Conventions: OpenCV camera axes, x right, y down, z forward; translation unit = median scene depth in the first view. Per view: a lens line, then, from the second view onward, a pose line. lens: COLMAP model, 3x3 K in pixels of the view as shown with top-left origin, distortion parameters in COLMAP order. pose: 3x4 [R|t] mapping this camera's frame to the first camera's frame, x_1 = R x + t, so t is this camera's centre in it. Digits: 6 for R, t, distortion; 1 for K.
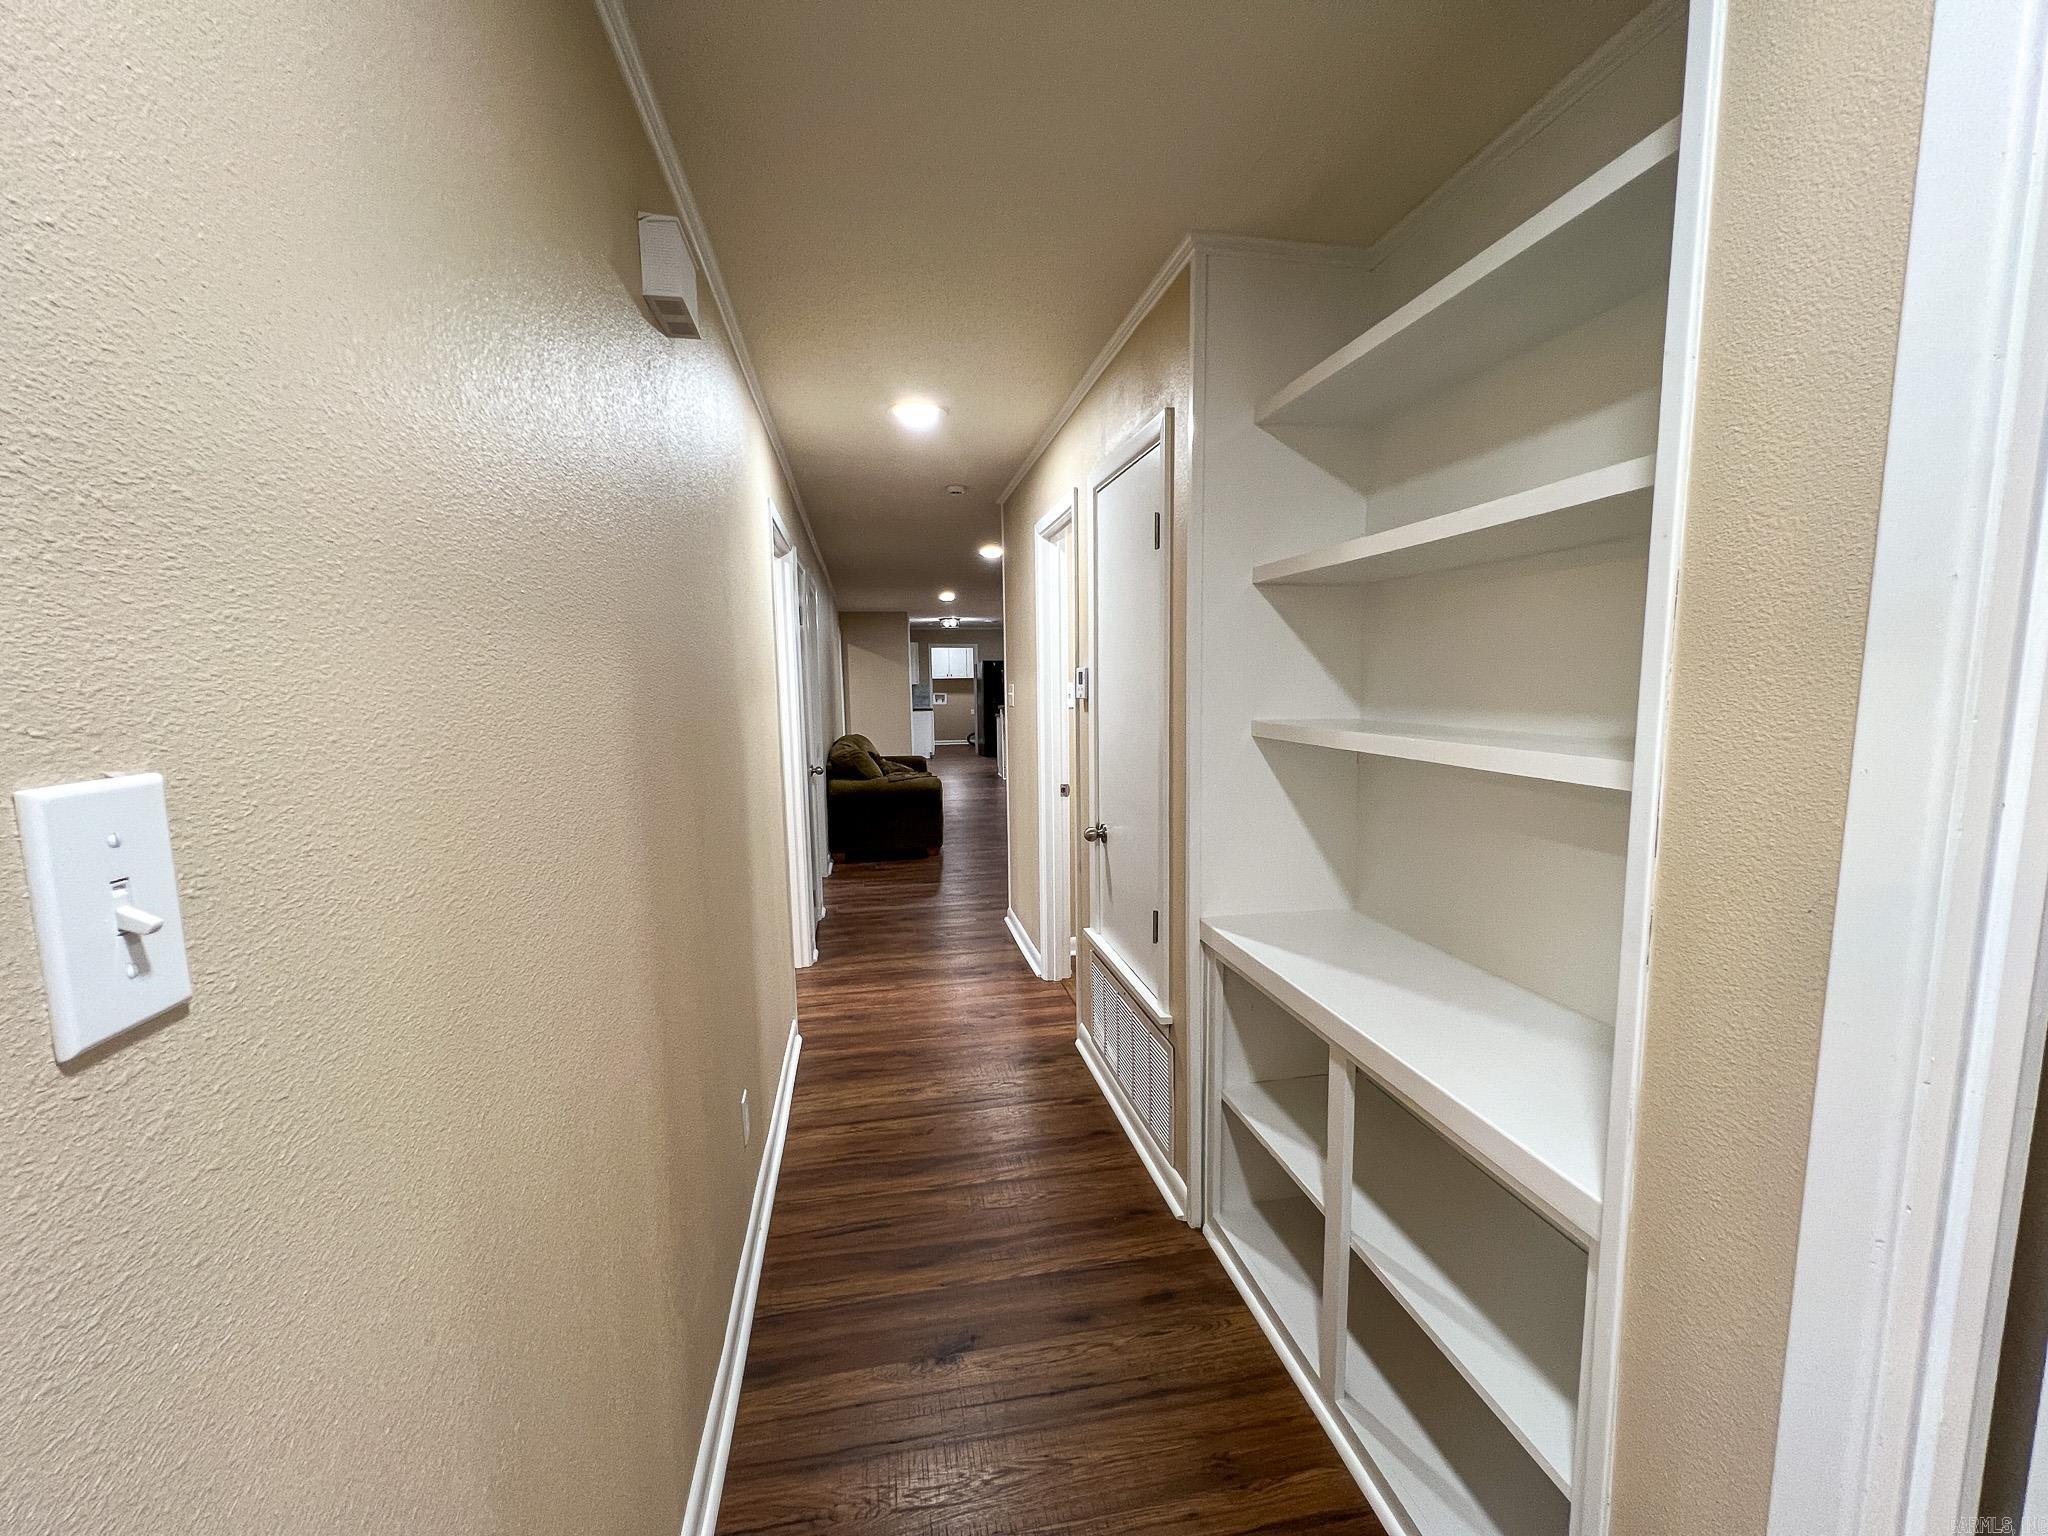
lens RADIAL K [[818.3, 0, 1025.8], [0, 818.3, 772.6], [0, 0, 1]] dist [-0.001573, -0.000145]
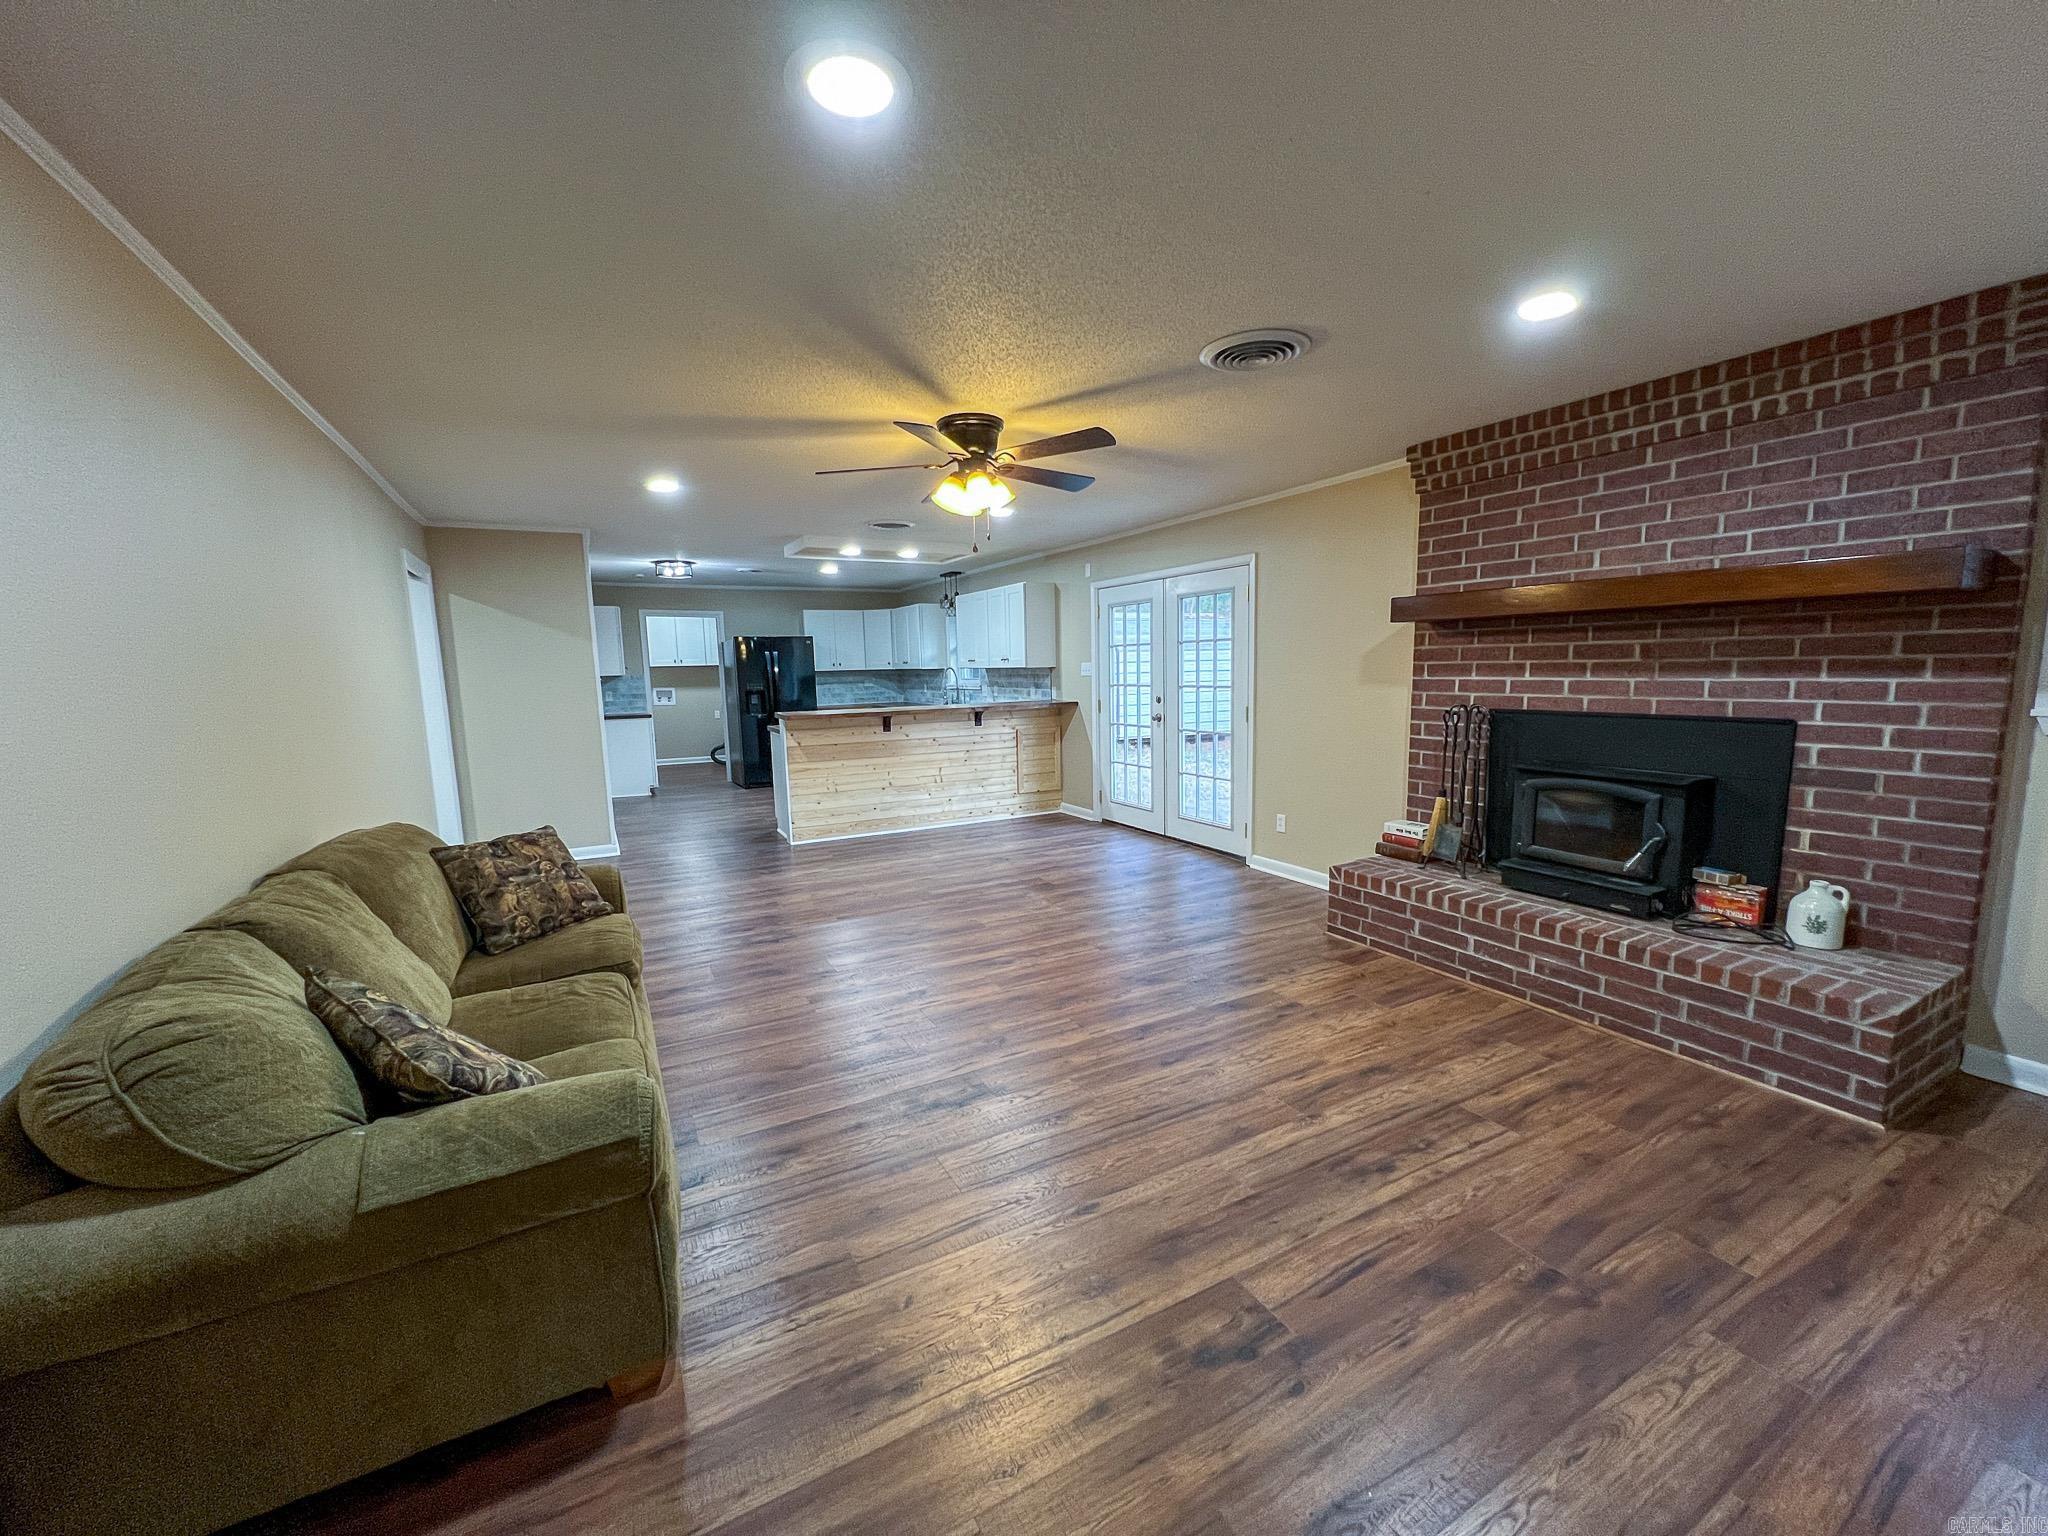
lens RADIAL K [[818.3, 0, 1025.8], [0, 818.3, 772.6], [0, 0, 1]] dist [-0.001573, -0.000145]
pose [[0.953739, -0.048166, 0.296751, -0.031619], [0.043996, 0.998817, 0.020721, -0.037071], [-0.297398, -0.006706, 0.954730, 0.347980]]
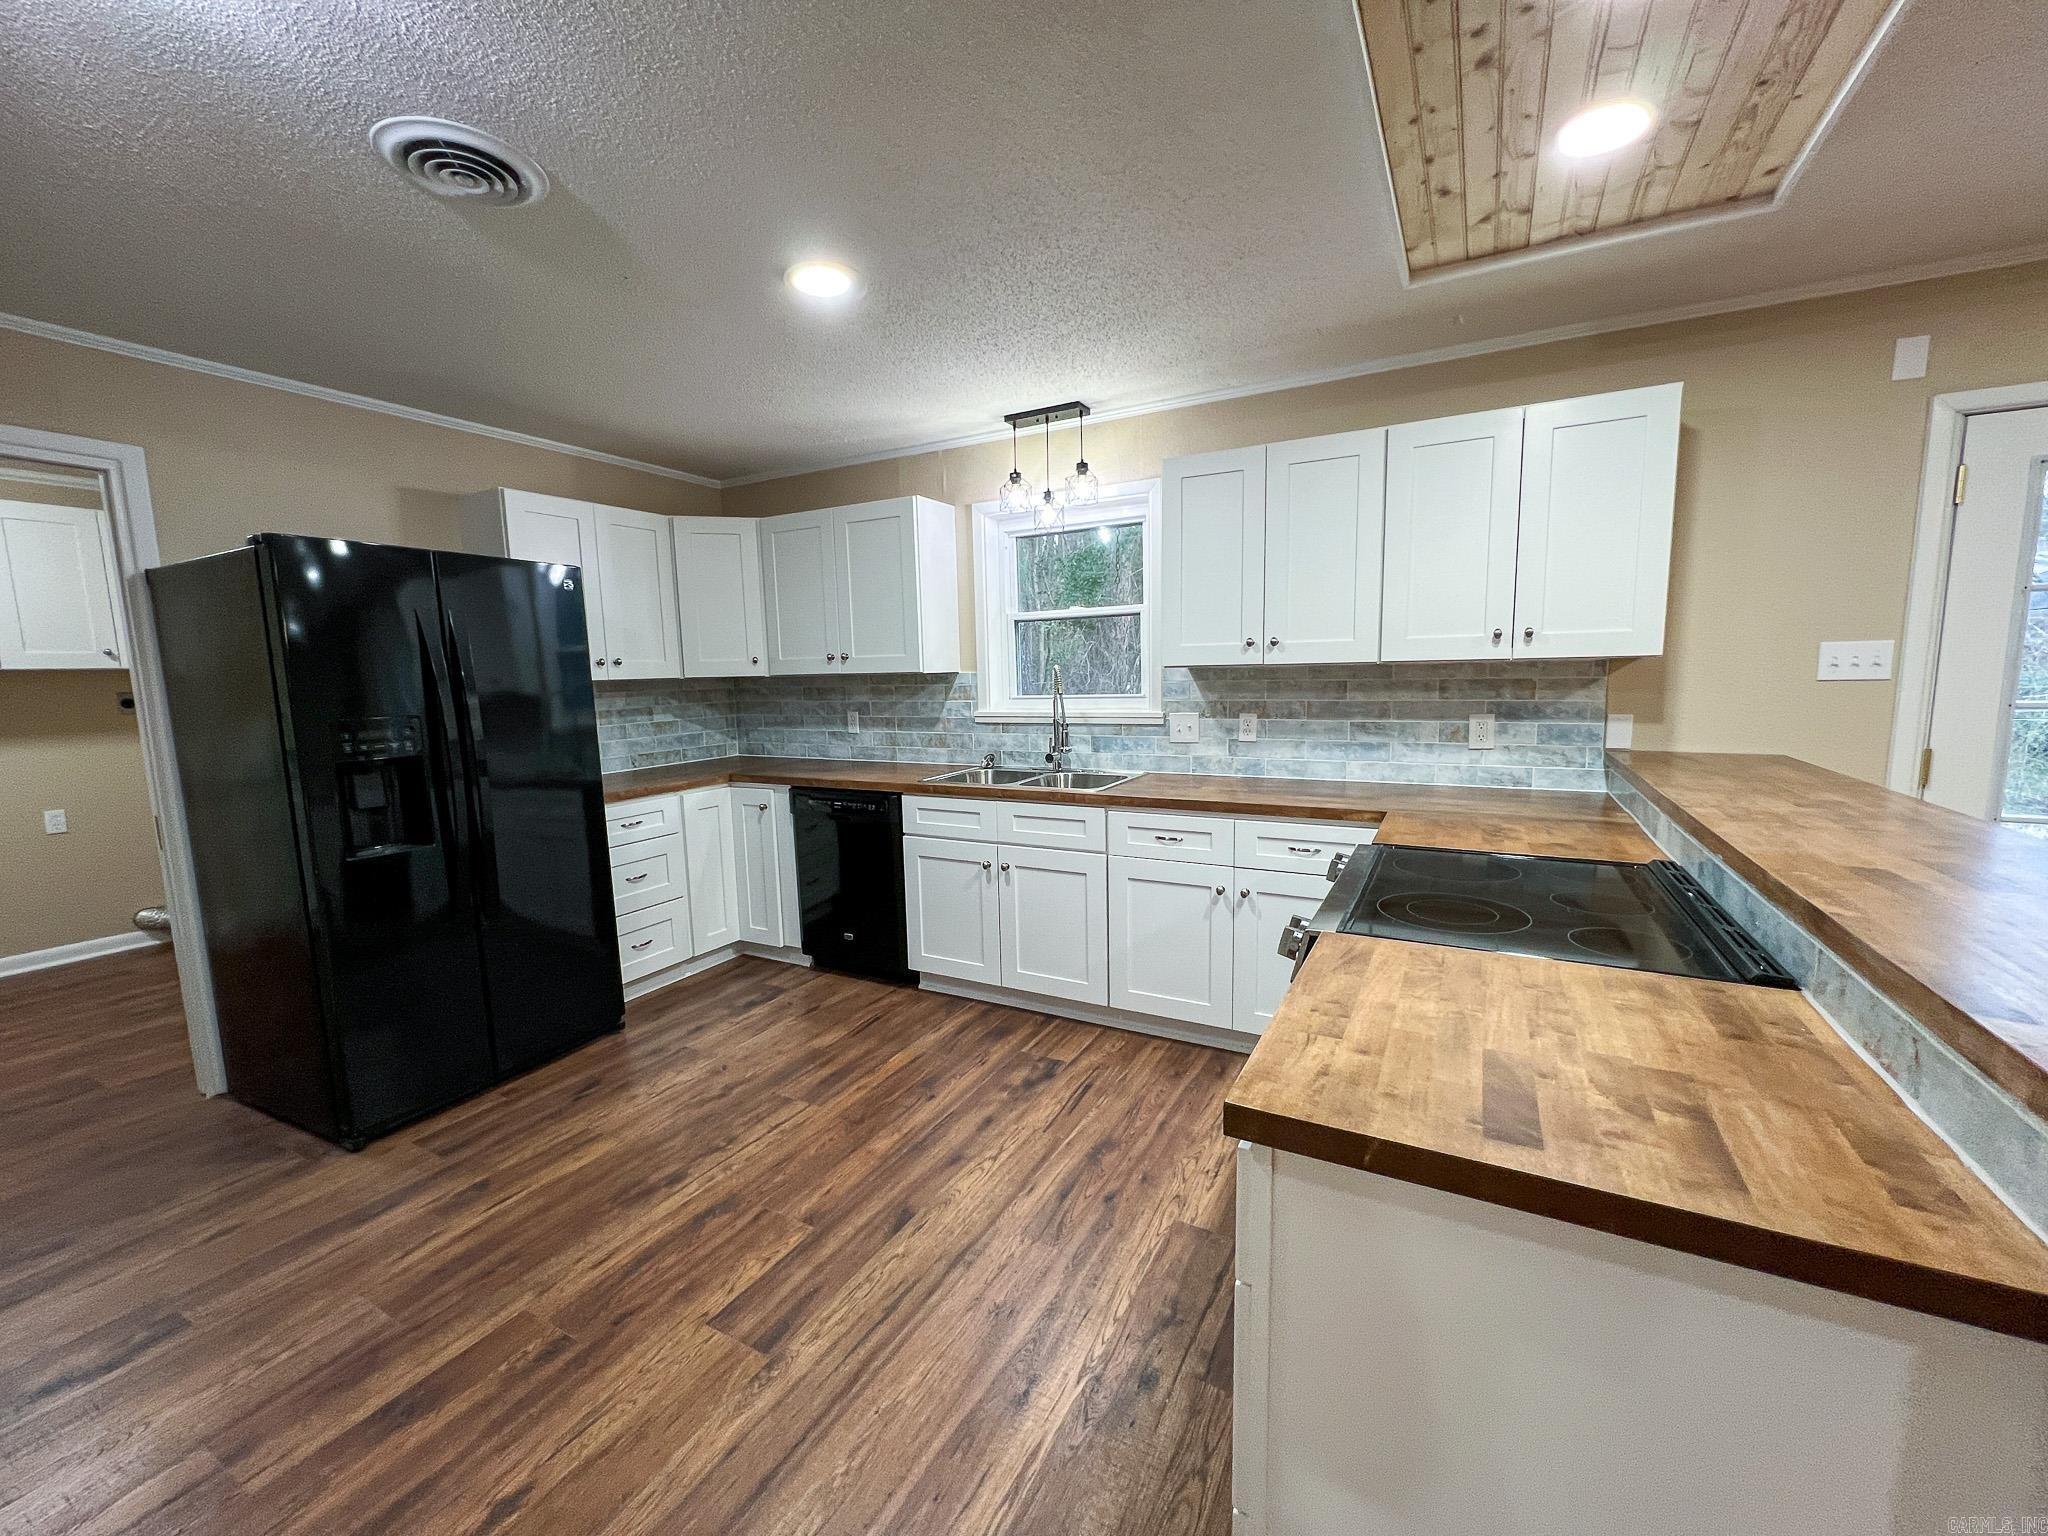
lens RADIAL K [[818.3, 0, 1025.8], [0, 818.3, 772.6], [0, 0, 1]] dist [-0.001573, -0.000145]
pose [[0.634084, -0.099957, 0.766776, -0.082517], [0.102354, 0.993734, 0.044903, -0.087154], [-0.766460, 0.050010, 0.640342, 0.809050]]
